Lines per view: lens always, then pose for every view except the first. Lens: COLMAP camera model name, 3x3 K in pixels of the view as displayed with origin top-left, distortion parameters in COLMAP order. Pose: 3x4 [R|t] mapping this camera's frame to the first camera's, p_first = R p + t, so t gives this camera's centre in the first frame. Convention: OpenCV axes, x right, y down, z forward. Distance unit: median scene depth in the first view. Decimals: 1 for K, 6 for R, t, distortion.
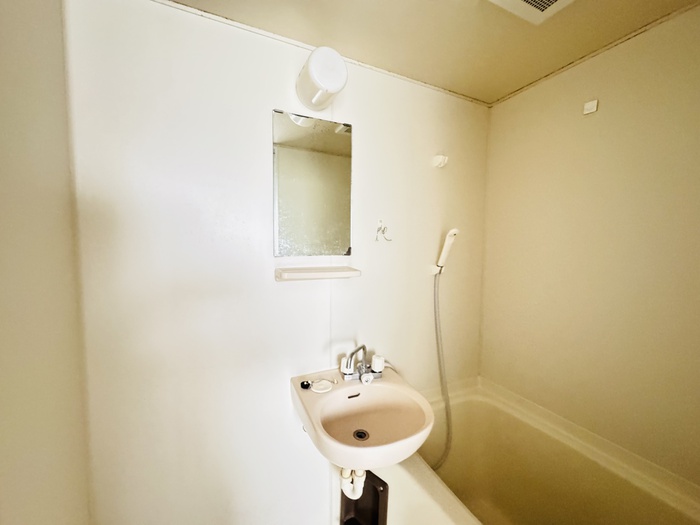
lens RADIAL K [[280.0, 0, 350.0], [0, 280.0, 262.5], [0, 0, 1]] dist [-0.004667, 0.000198]
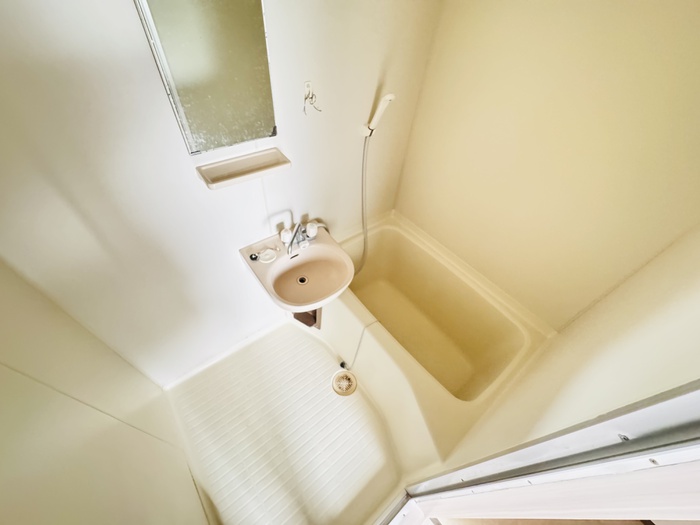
lens RADIAL K [[280.0, 0, 350.0], [0, 280.0, 262.5], [0, 0, 1]] dist [-0.004667, 0.000198]
pose [[0.972609, -0.119137, 0.199595, 0.003015], [-0.055690, 0.714232, 0.697690, -0.378090], [-0.225678, -0.689695, 0.688034, 0.039943]]
